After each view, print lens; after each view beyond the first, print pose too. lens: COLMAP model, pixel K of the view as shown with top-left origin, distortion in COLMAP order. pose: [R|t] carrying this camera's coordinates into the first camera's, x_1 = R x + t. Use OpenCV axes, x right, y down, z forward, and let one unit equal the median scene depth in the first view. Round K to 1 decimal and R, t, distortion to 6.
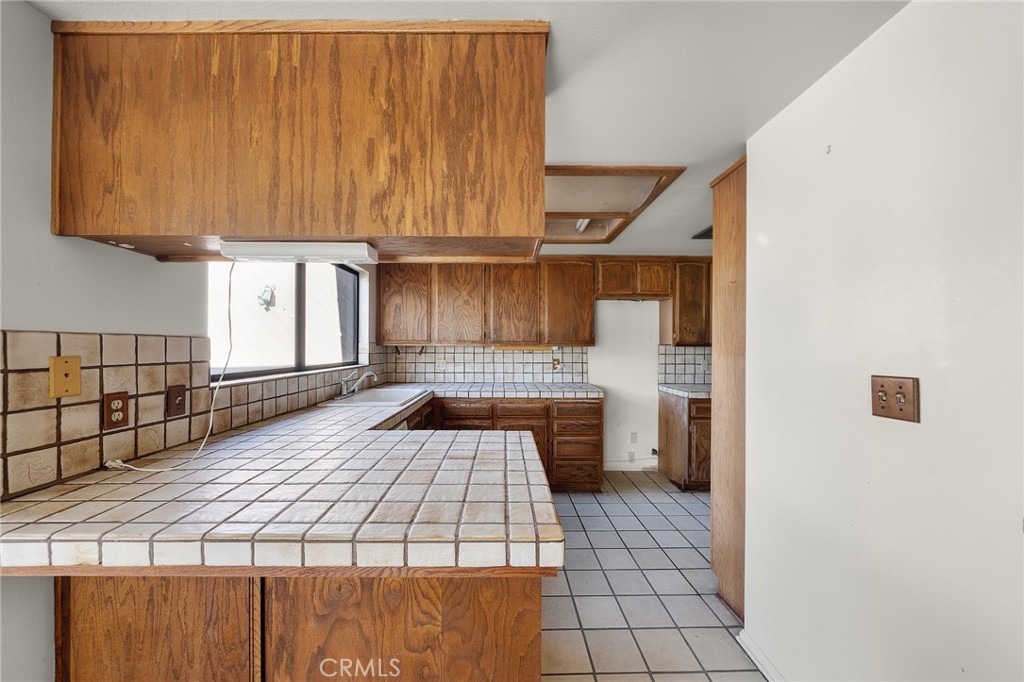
lens RADIAL K [[355.3, 0, 510.1], [0, 355.3, 347.8], [0, 0, 1]] dist [-0.001374, -0.000180]
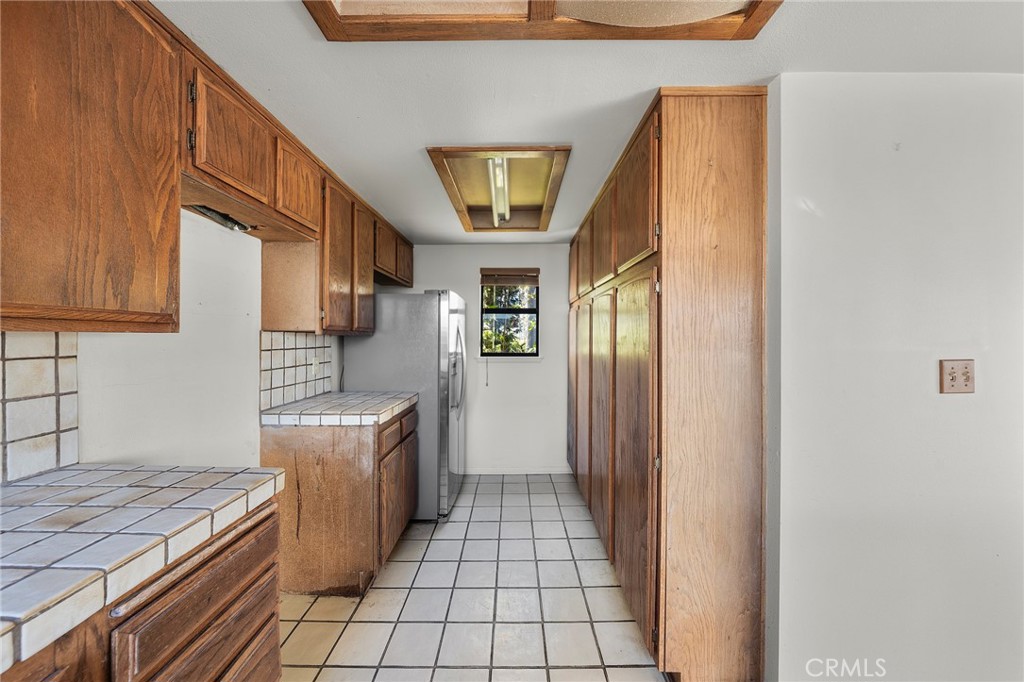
lens RADIAL K [[353.0, 0, 508.3], [0, 353.0, 335.6], [0, 0, 1]] dist [-0.002242, -0.000195]
pose [[0.024055, 0.002523, 0.999707, -0.060507], [0.001076, 0.999996, -0.002550, -0.000567], [-0.999710, 0.001137, 0.024052, 0.784628]]
